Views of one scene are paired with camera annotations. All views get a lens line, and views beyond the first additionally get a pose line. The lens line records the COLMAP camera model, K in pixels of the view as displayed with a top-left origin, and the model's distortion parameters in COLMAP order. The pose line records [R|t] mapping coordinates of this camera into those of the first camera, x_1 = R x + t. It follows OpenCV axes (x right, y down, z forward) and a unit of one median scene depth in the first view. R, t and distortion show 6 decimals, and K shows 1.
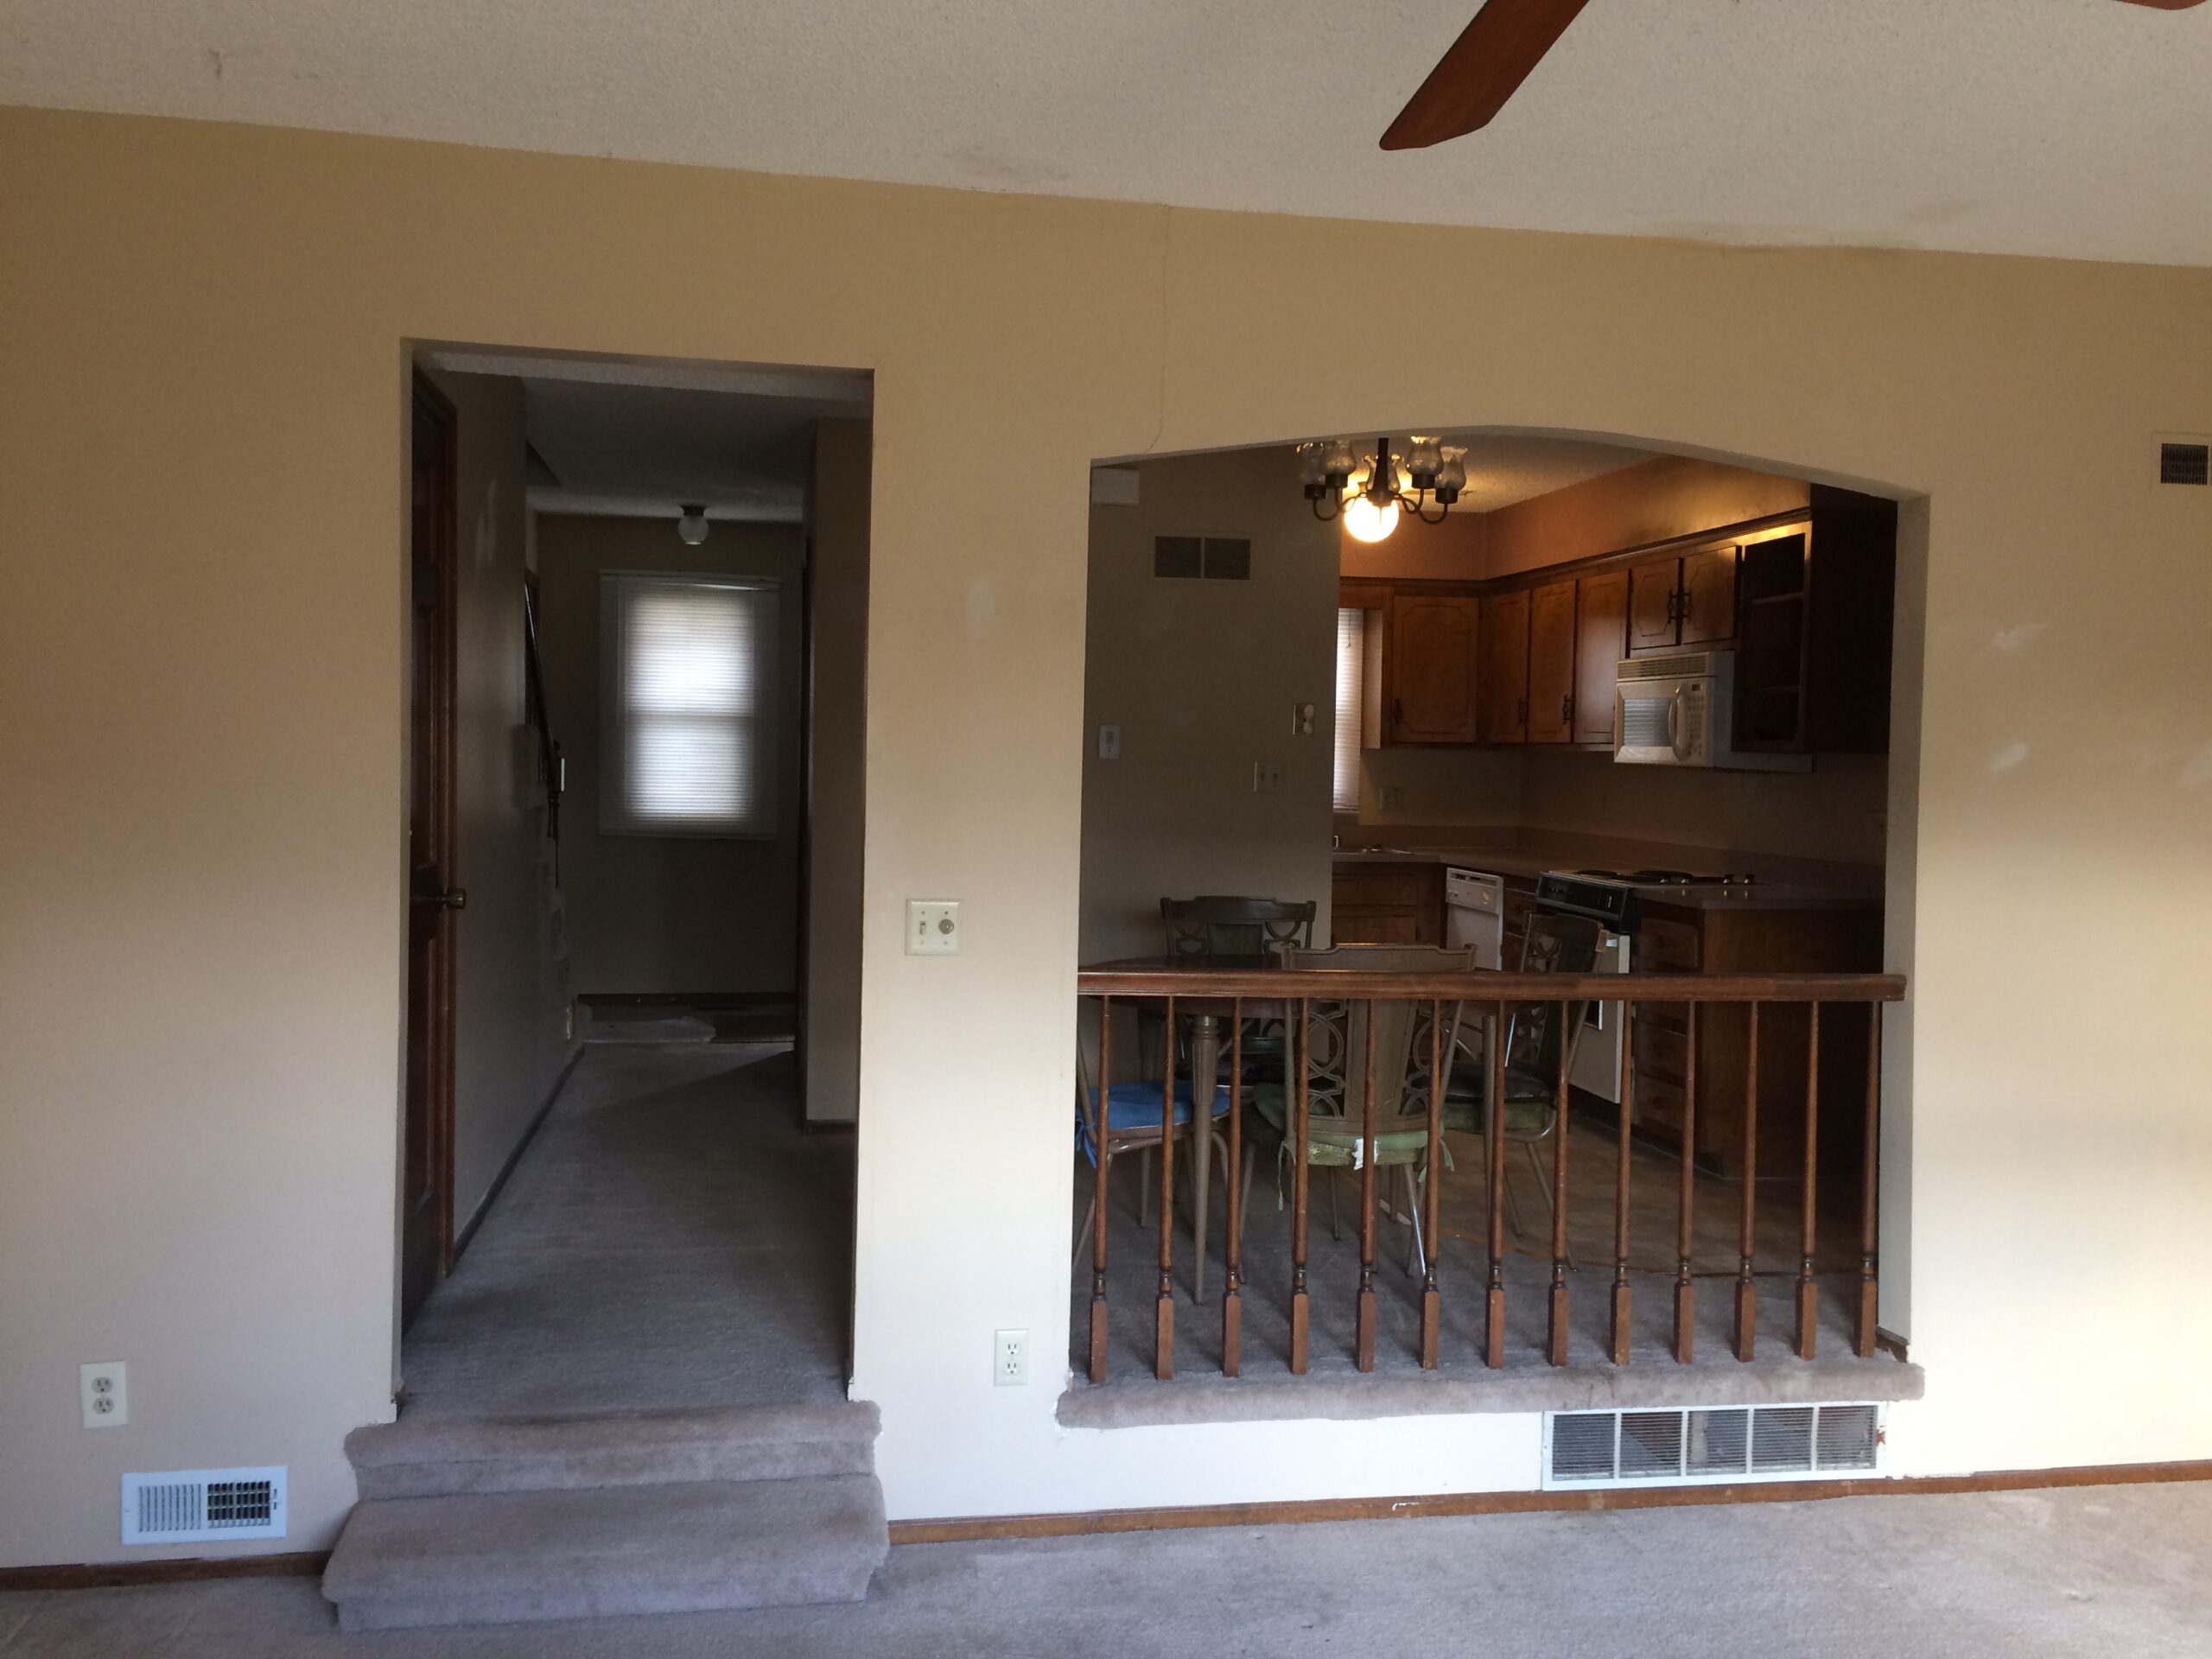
lens RADIAL K [[1900.2, 0, 1106.0], [0, 1900.2, 829.5], [0, 0, 1]] dist [0.068695, -0.004453]
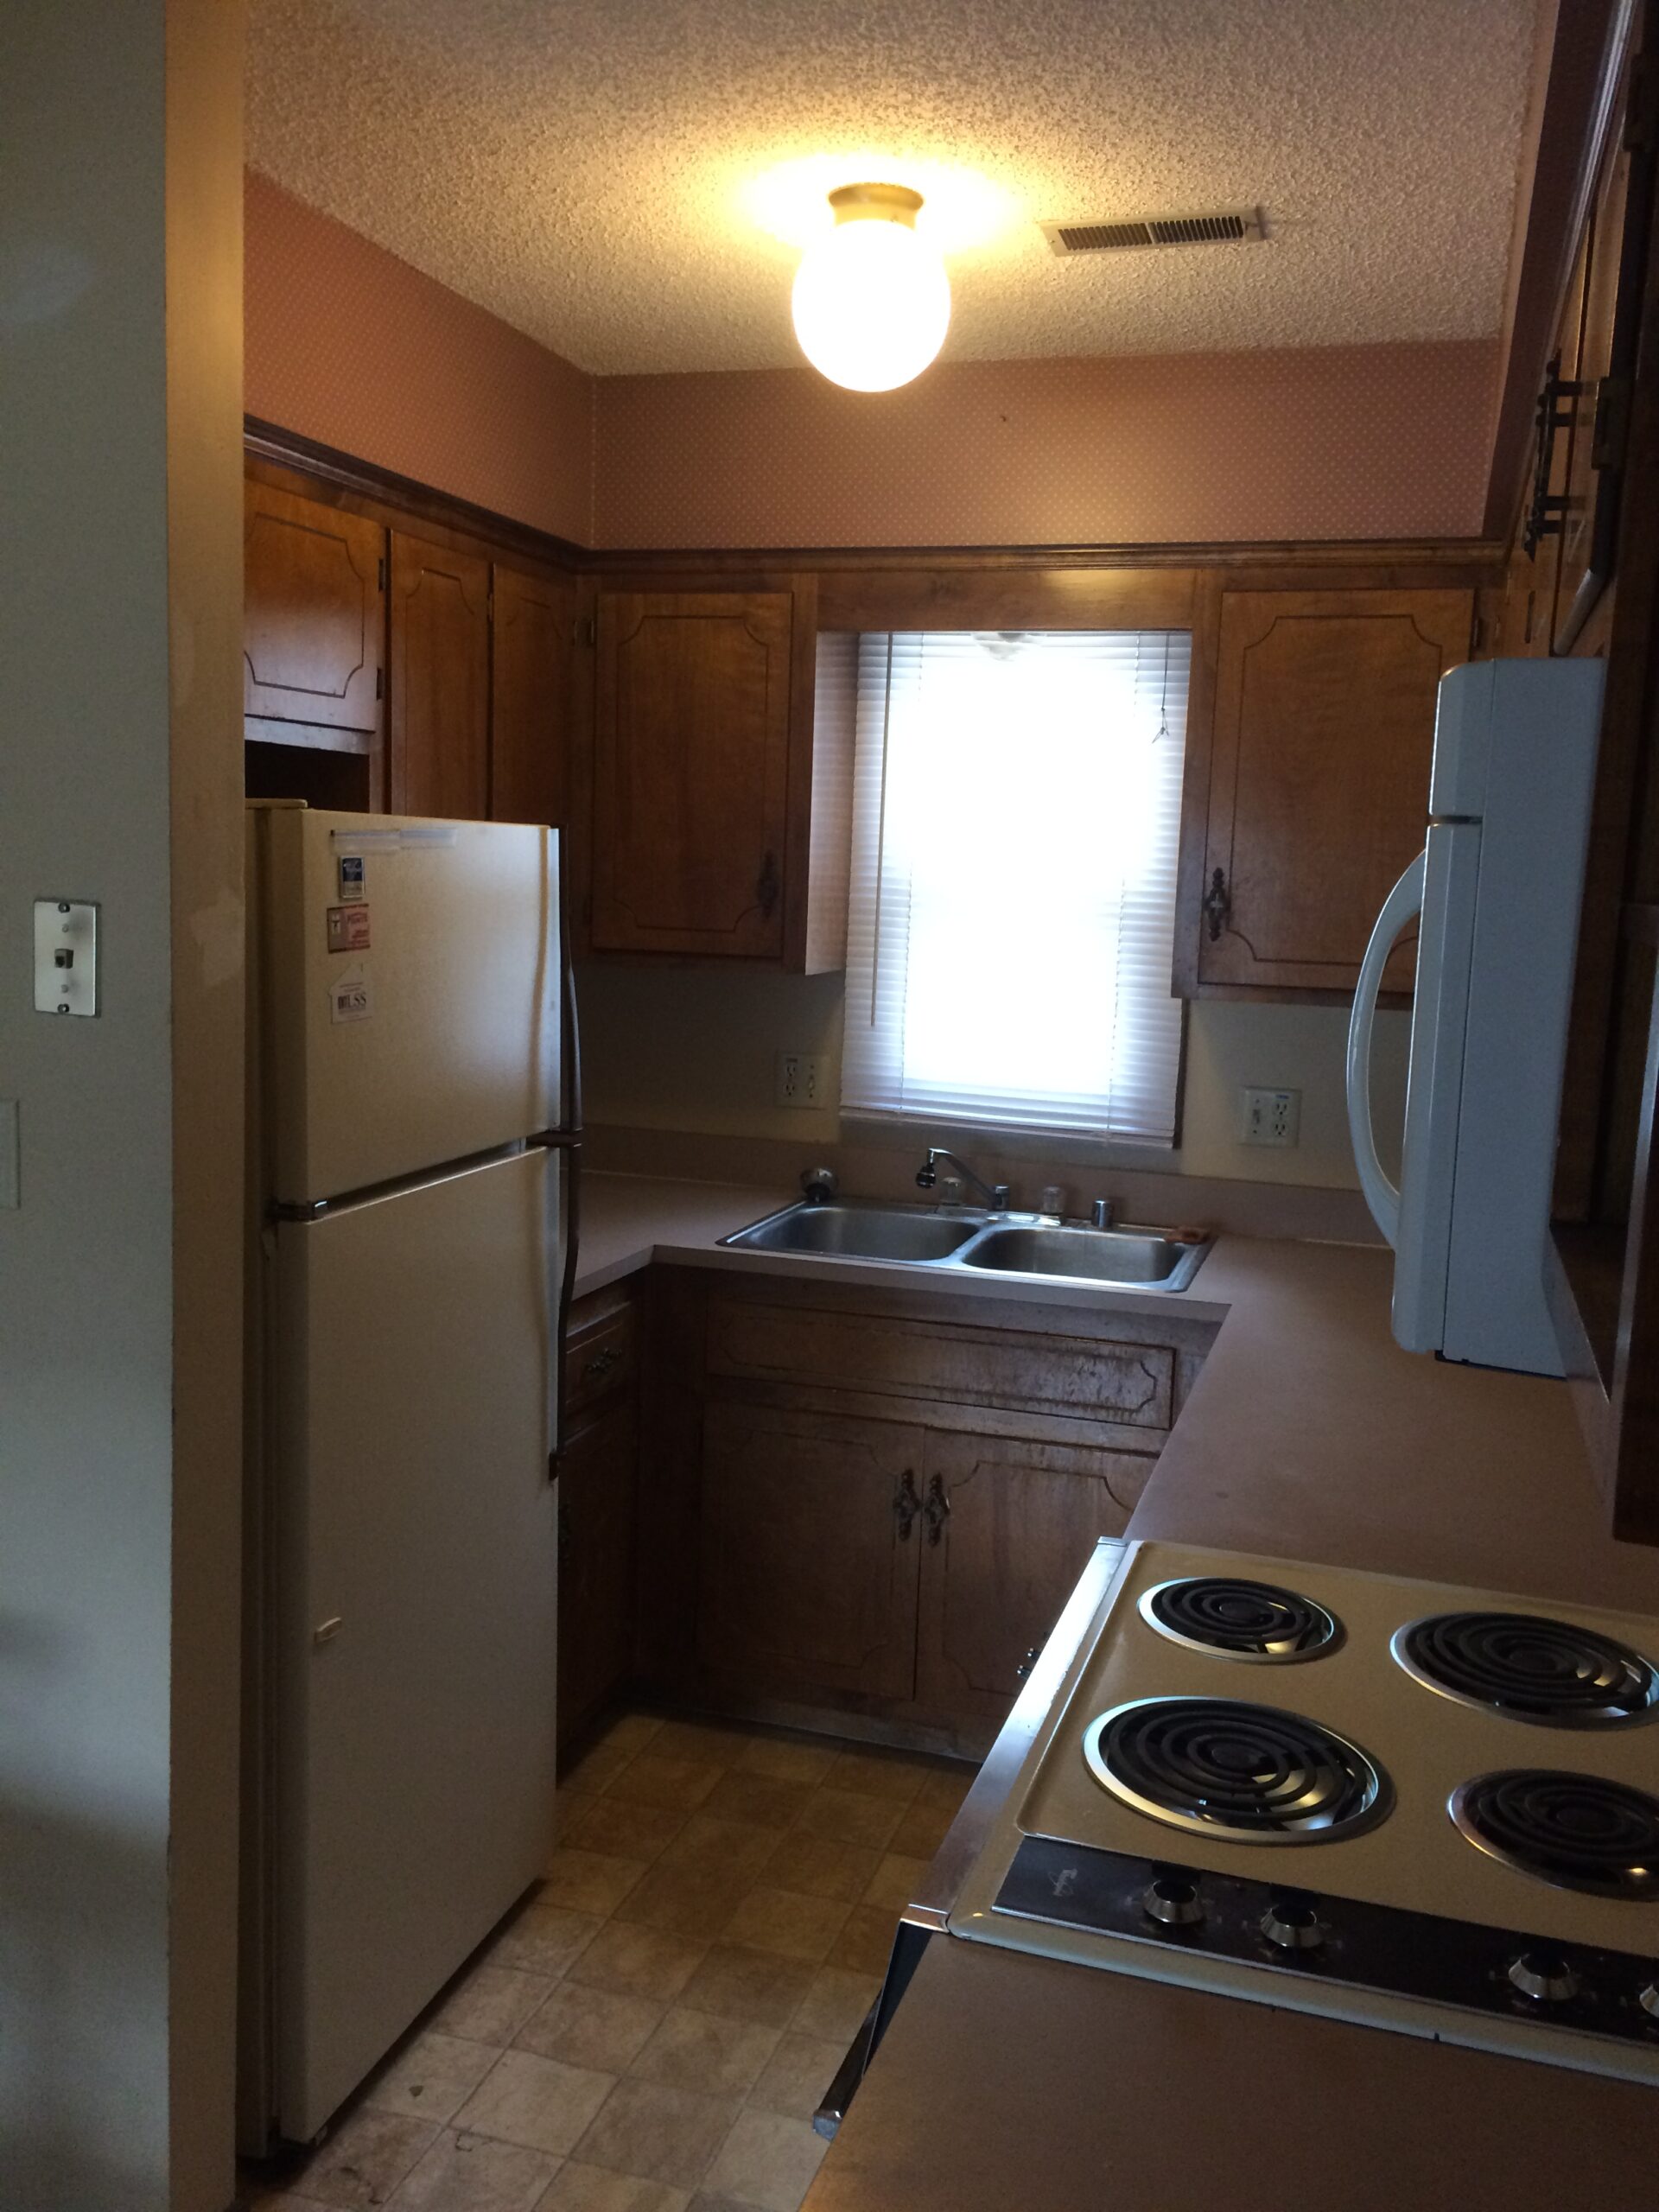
lens RADIAL K [[1900.2, 0, 846.6], [0, 1900.2, 1114.9], [0, 0, 1]] dist [0.068695, -0.004453]
pose [[0.892622, 0.075004, -0.444522, 0.297115], [-0.039451, 0.995276, 0.088712, -0.058177], [0.449076, -0.061650, 0.891364, 0.712857]]
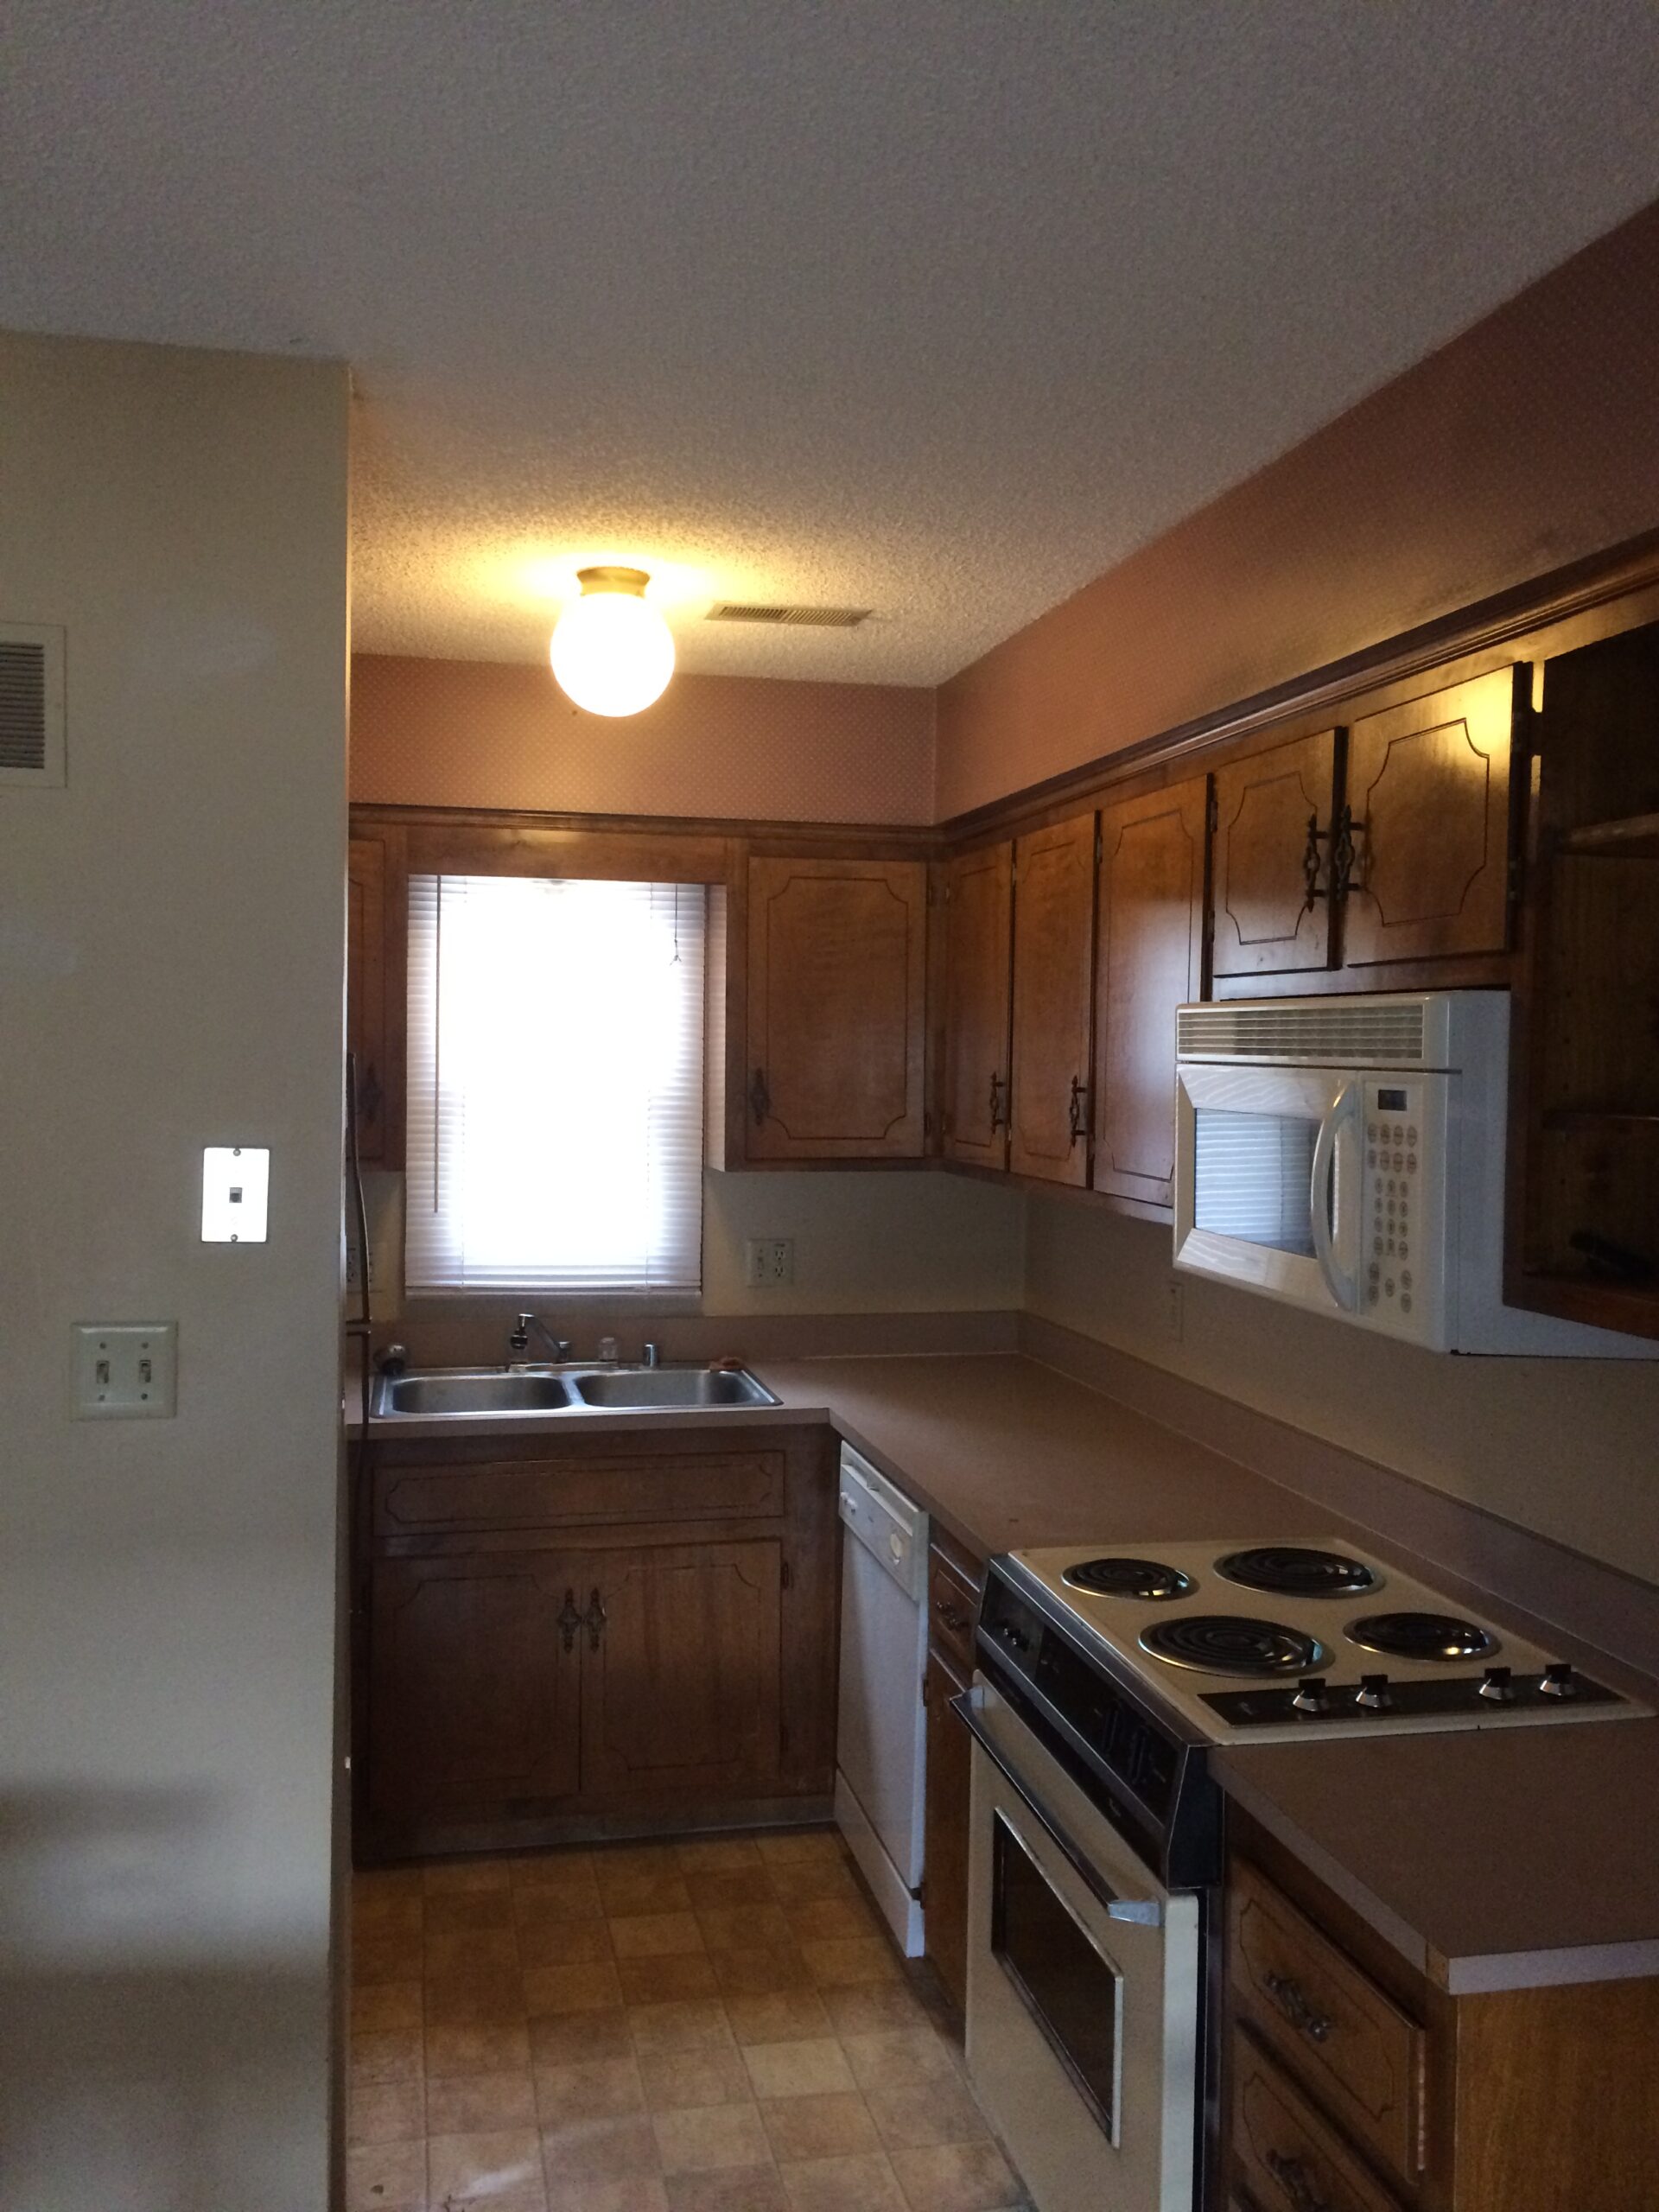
lens RADIAL K [[1900.2, 0, 846.6], [0, 1900.2, 1114.9], [0, 0, 1]] dist [0.068695, -0.004453]
pose [[0.998701, -0.009038, 0.050151, 0.172953], [0.009321, 0.999942, -0.005406, -0.062211], [-0.050099, 0.005867, 0.998727, 0.591206]]
